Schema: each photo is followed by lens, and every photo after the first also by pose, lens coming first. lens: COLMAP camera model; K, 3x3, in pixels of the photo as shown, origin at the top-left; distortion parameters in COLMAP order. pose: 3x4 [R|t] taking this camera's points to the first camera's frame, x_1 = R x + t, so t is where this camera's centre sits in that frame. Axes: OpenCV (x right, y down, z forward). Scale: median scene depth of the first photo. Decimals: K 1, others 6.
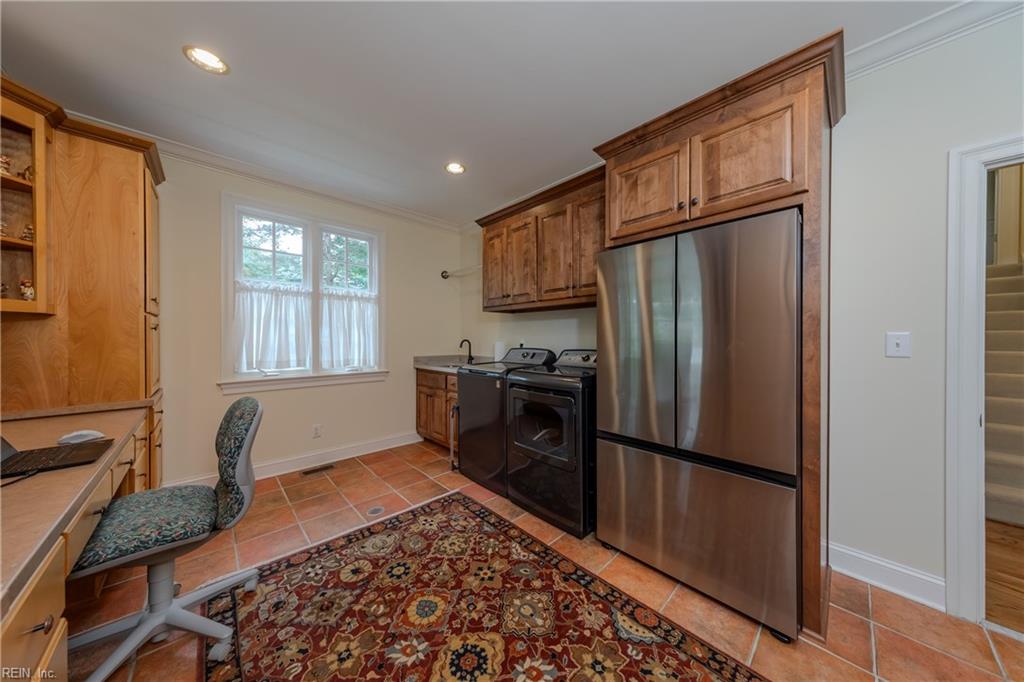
lens RADIAL K [[323.8, 0, 512.6], [0, 323.8, 339.5], [0, 0, 1]] dist [0.002795, -0.000558]
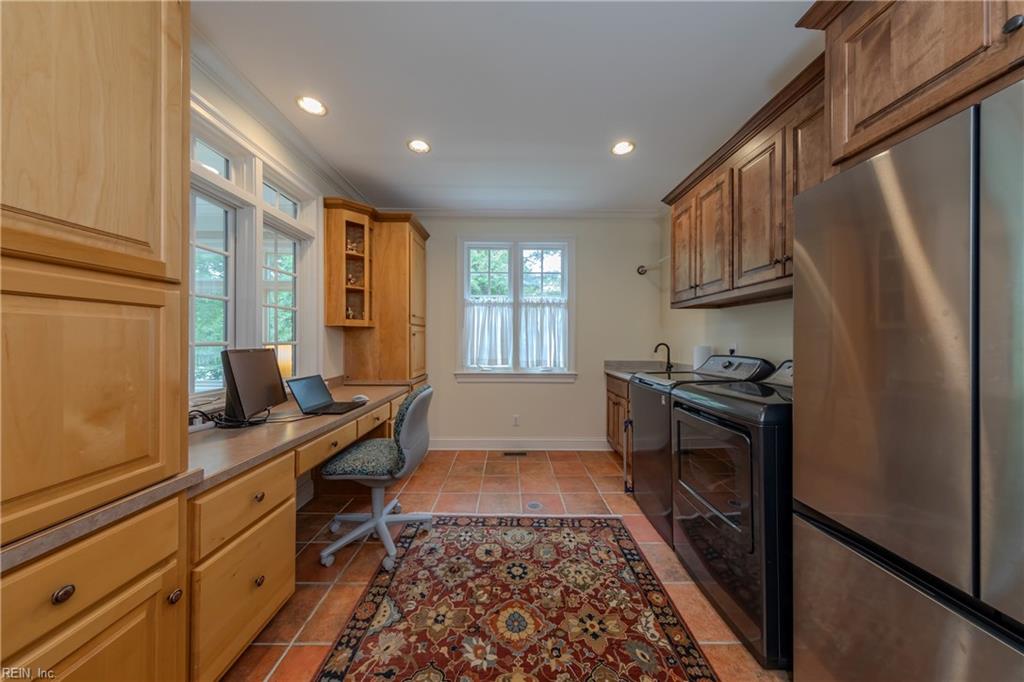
lens RADIAL K [[323.8, 0, 509.9], [0, 323.8, 340.1], [0, 0, 1]] dist [0.002795, -0.000558]
pose [[0.723507, -0.000240, -0.690317, 0.266664], [-0.005158, 0.999970, -0.005753, -0.001230], [0.690298, 0.007722, 0.723484, 0.199055]]
